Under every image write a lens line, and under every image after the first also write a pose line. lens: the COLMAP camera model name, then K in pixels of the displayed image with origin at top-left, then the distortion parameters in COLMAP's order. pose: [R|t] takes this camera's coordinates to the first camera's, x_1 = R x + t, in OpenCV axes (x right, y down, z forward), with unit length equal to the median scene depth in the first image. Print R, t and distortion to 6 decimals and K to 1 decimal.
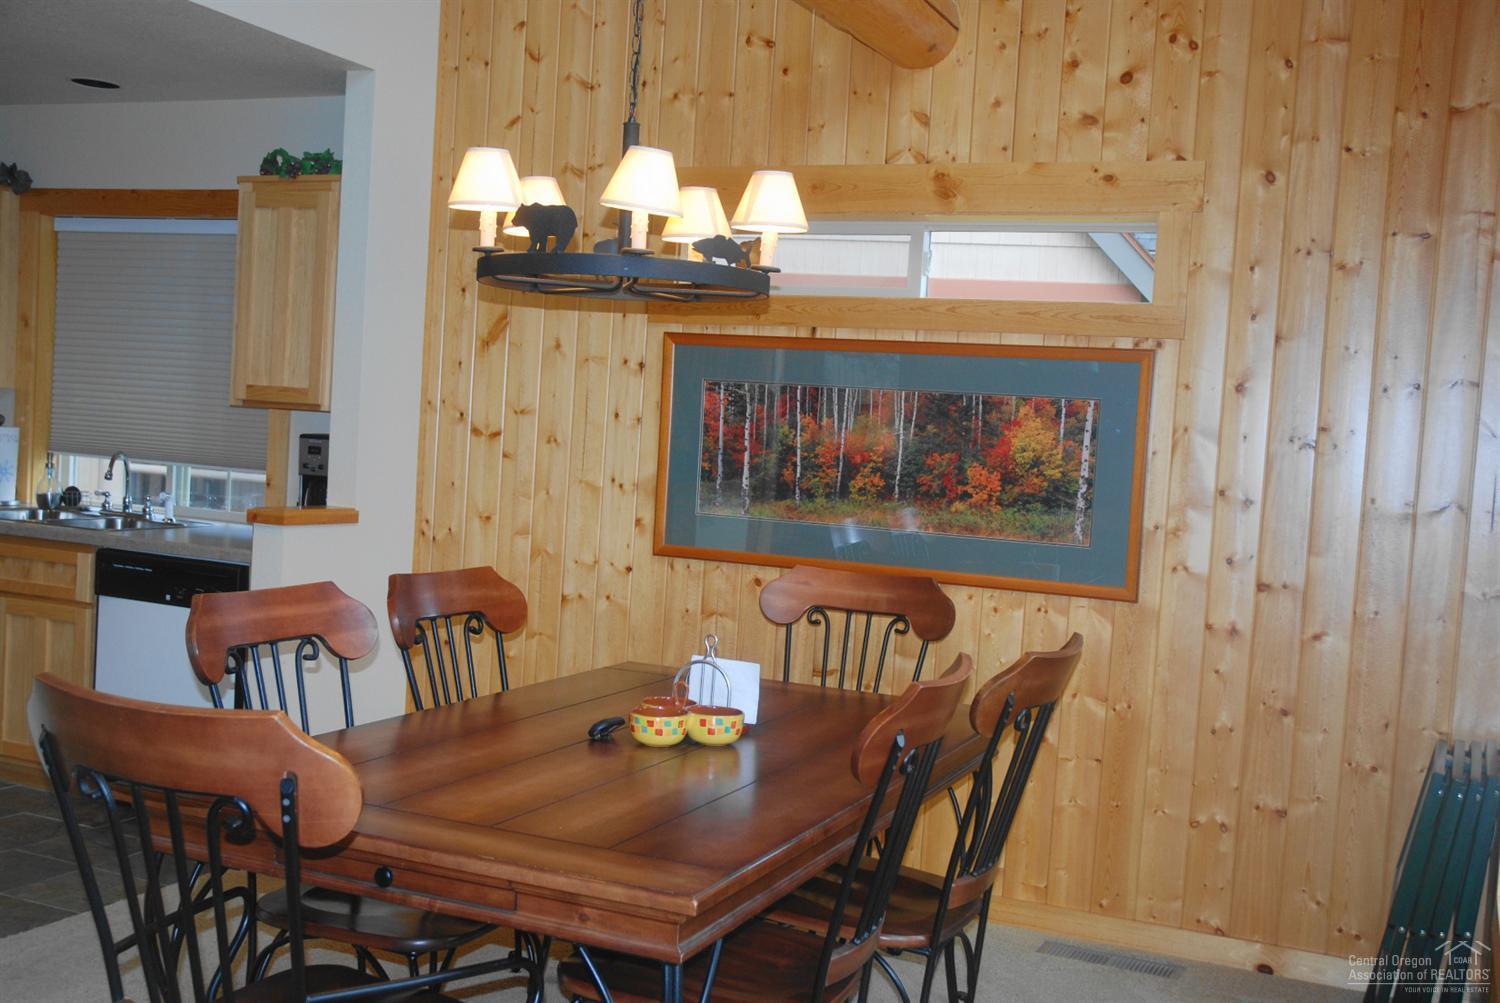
lens RADIAL K [[1597.0, 0, 754.7], [0, 1597.0, 529.9], [0, 0, 1]] dist [-0.018750, 0.004401]
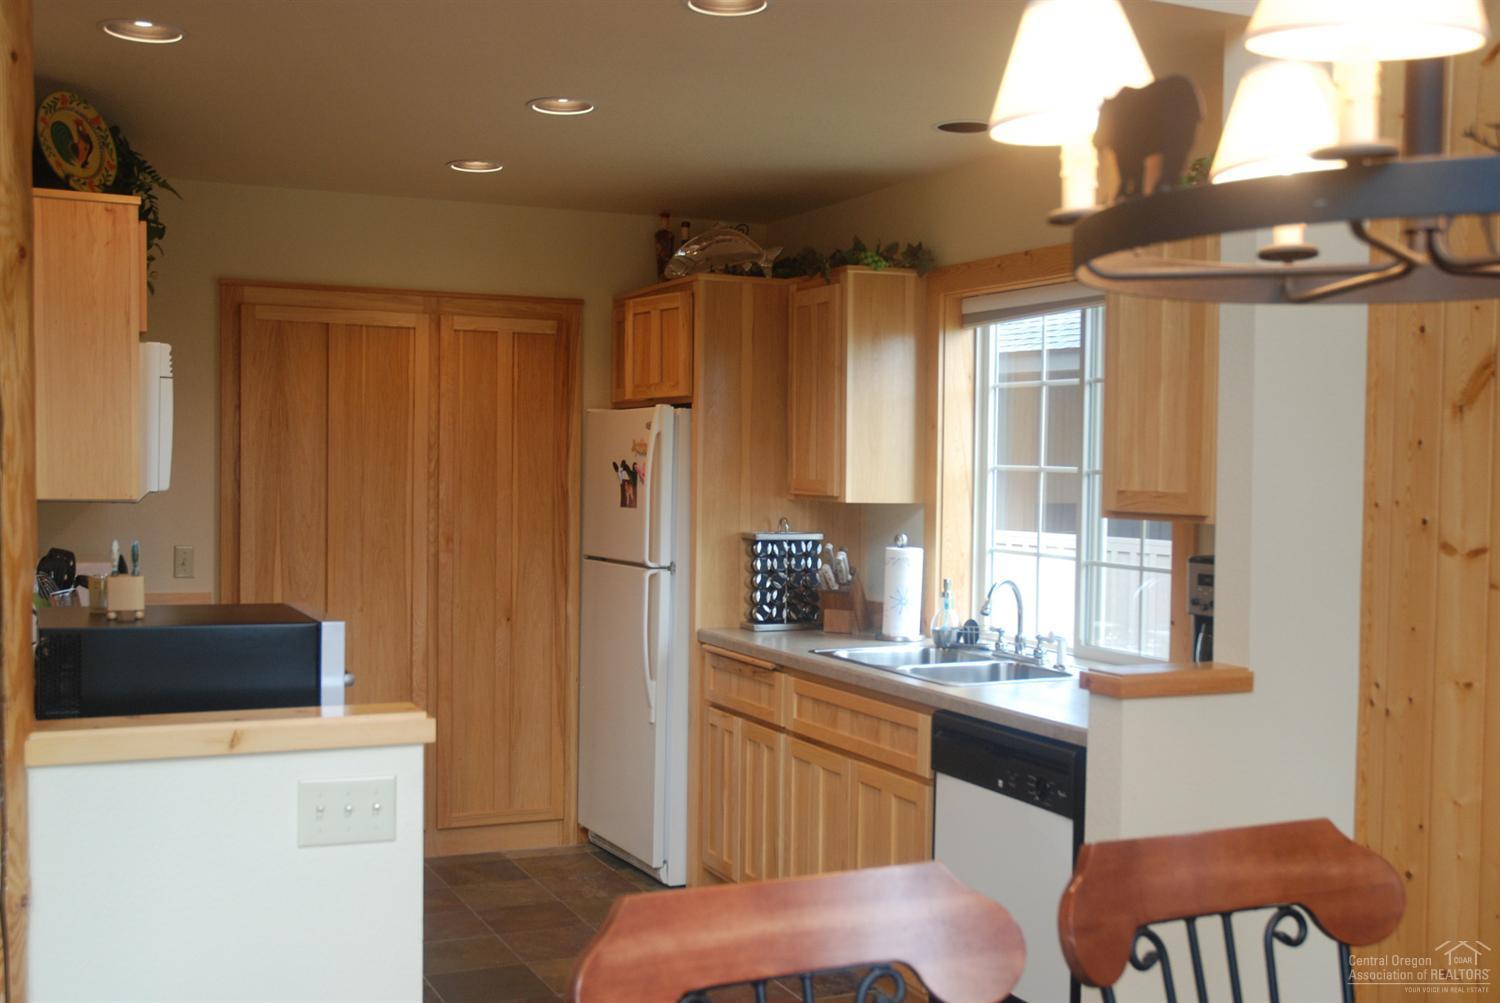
lens RADIAL K [[1597.0, 0, 754.7], [0, 1597.0, 529.9], [0, 0, 1]] dist [-0.018750, 0.004401]
pose [[0.751052, -0.028600, -0.659623, 0.038016], [-0.006154, 0.998715, -0.050309, -0.036183], [0.660214, 0.041844, 0.749911, 0.350889]]
